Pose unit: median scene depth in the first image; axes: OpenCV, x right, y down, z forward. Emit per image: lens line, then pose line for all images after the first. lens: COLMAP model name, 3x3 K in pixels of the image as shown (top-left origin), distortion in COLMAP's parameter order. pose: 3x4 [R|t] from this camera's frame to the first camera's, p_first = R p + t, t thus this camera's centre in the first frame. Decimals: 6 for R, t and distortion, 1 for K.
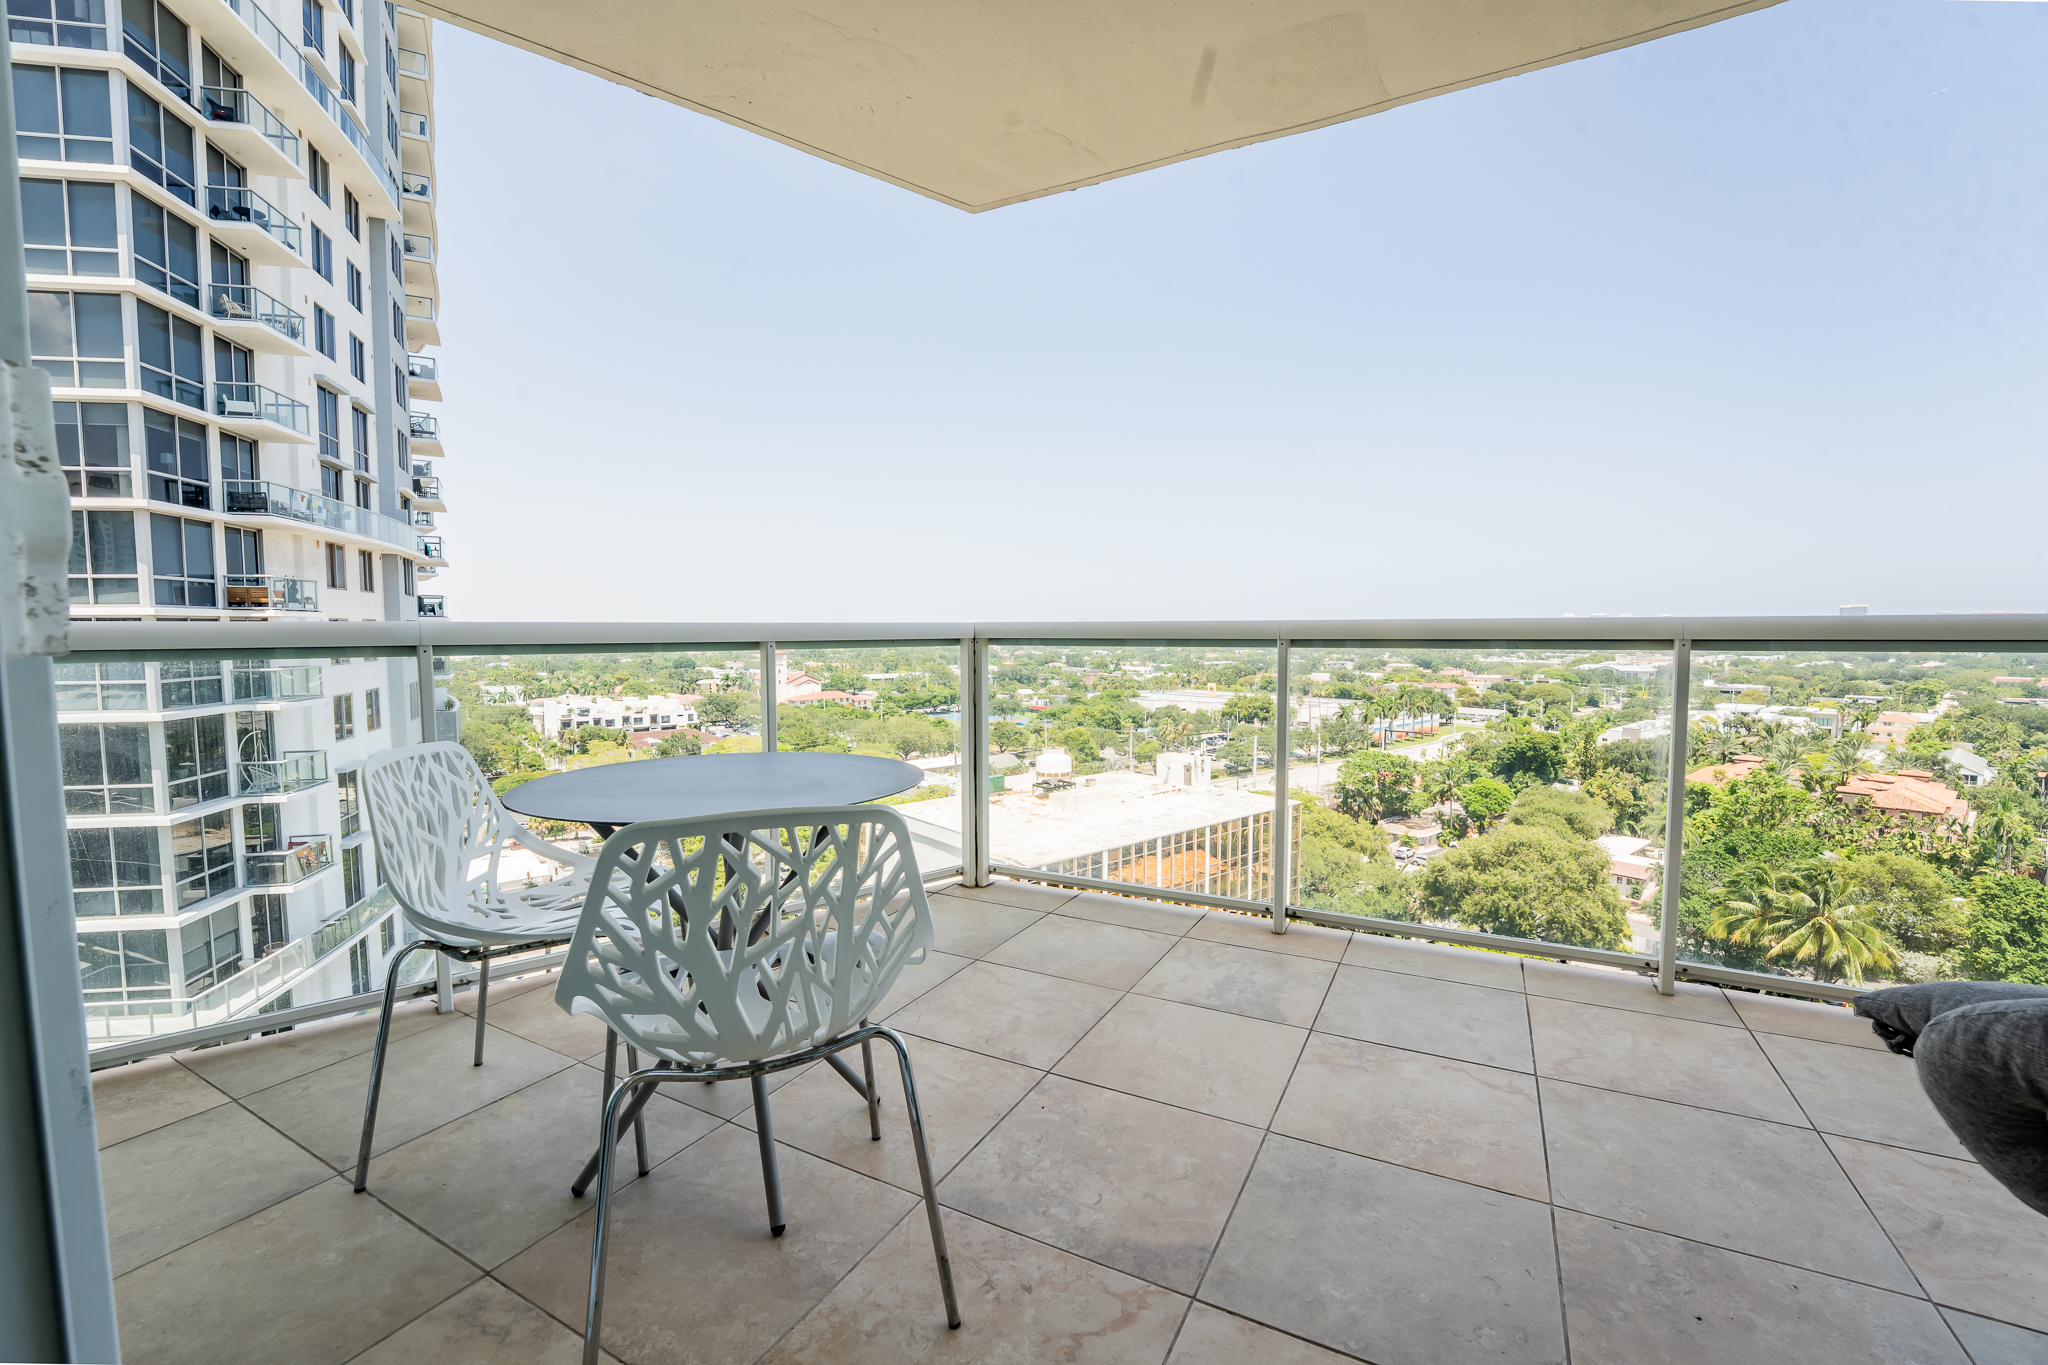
lens RADIAL K [[855.4, 0, 1024.0], [0, 855.4, 682.5], [0, 0, 1]] dist [-0.021036, 0.000195]
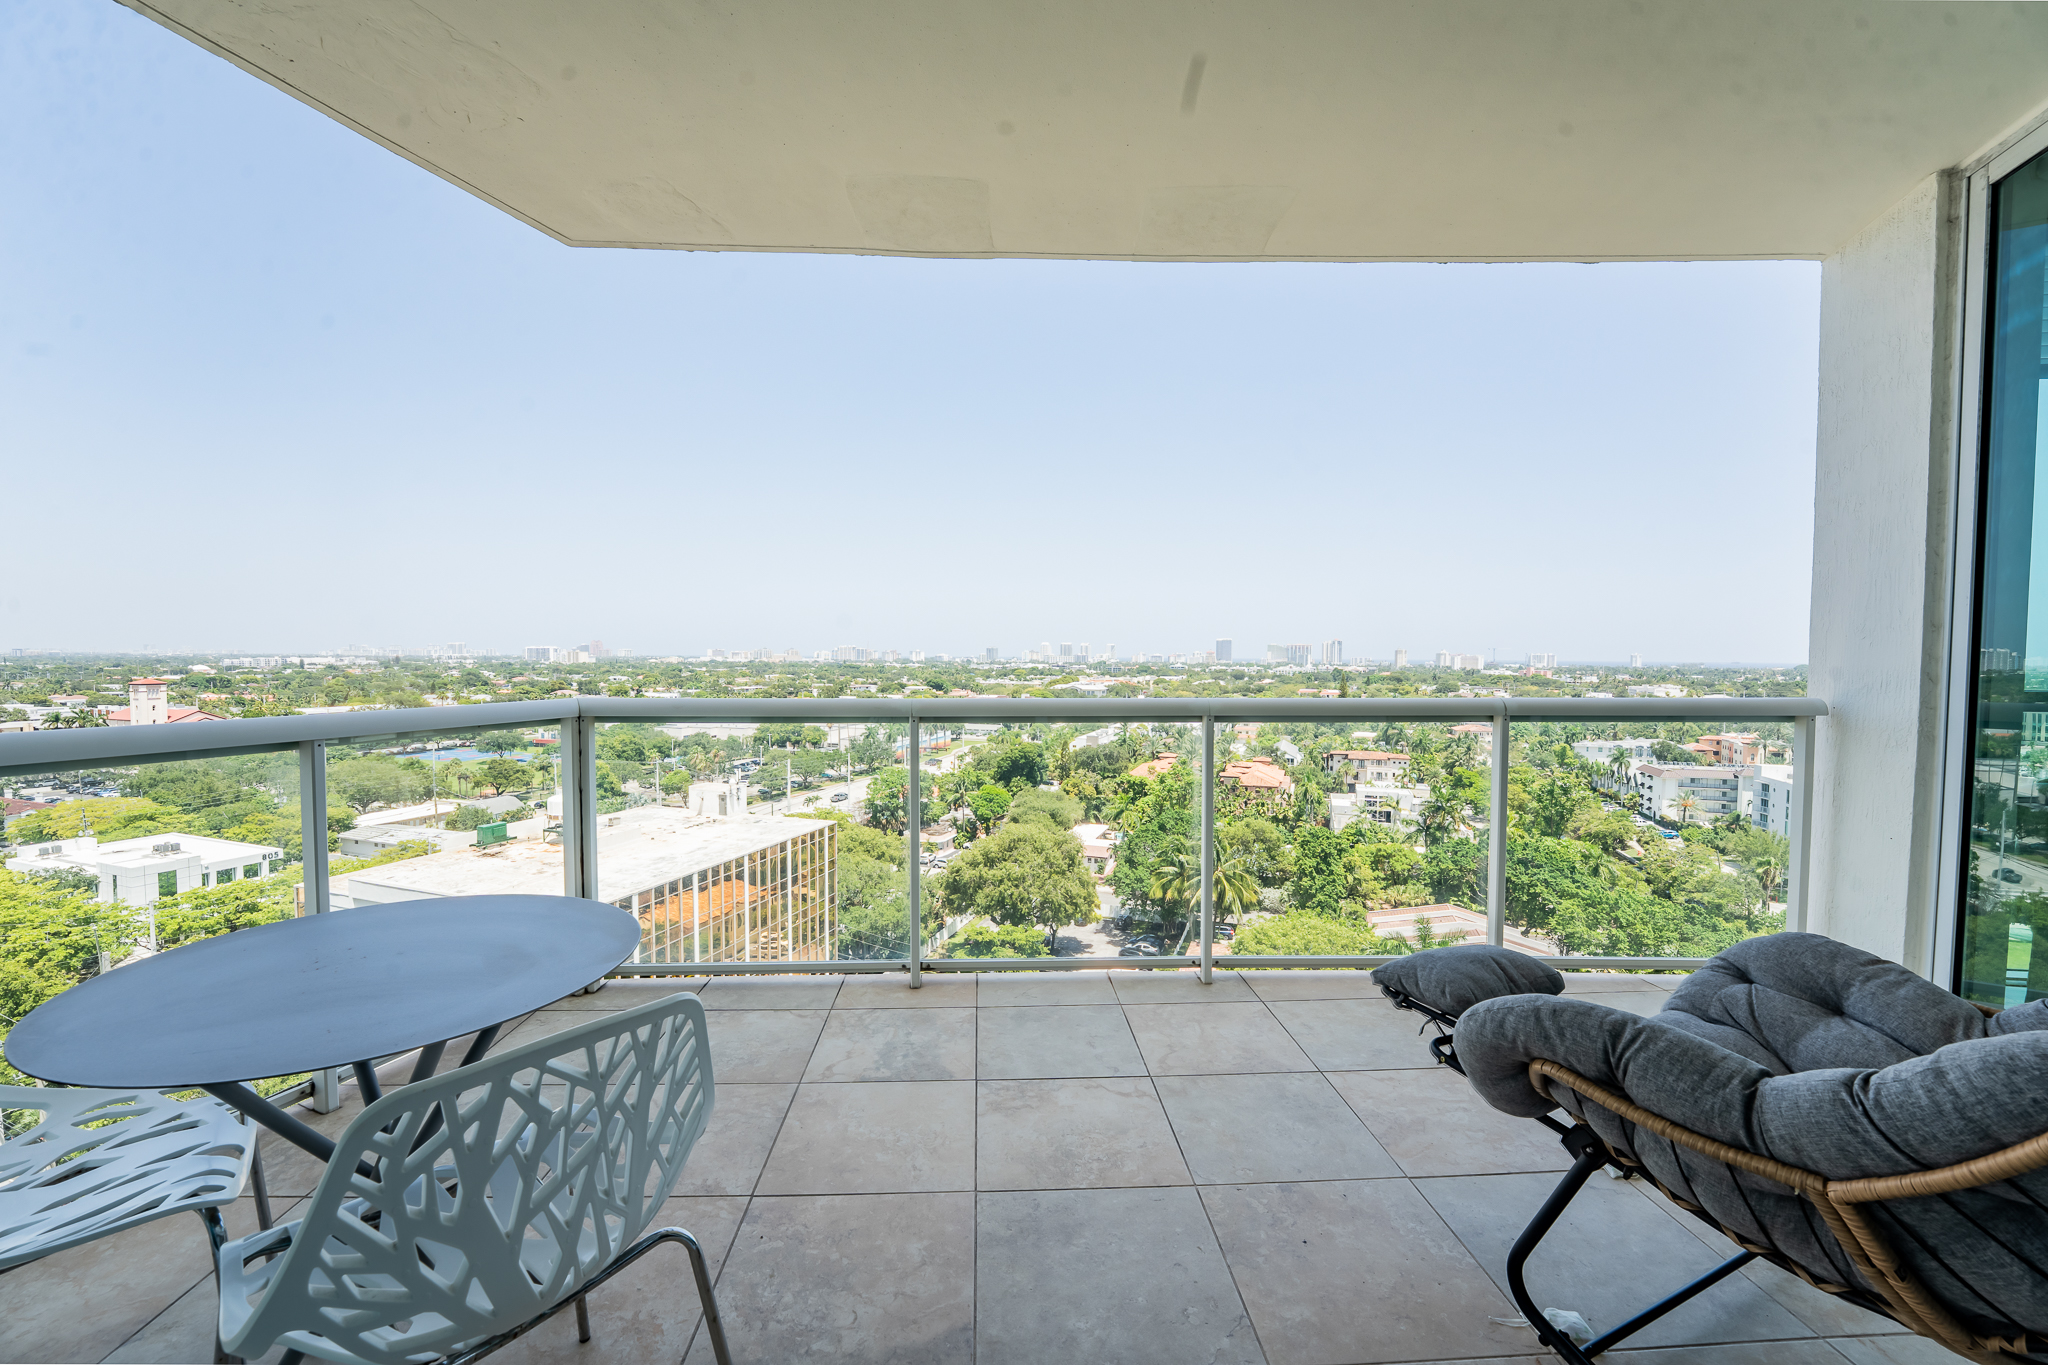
lens RADIAL K [[835.8, 0, 1024.0], [0, 835.8, 682.5], [0, 0, 1]] dist [-0.028205, 0.003418]
pose [[0.857672, -0.010072, 0.514098, -0.198216], [0.025515, 0.999410, -0.022986, -0.104336], [-0.513564, 0.032831, 0.857423, 0.019810]]
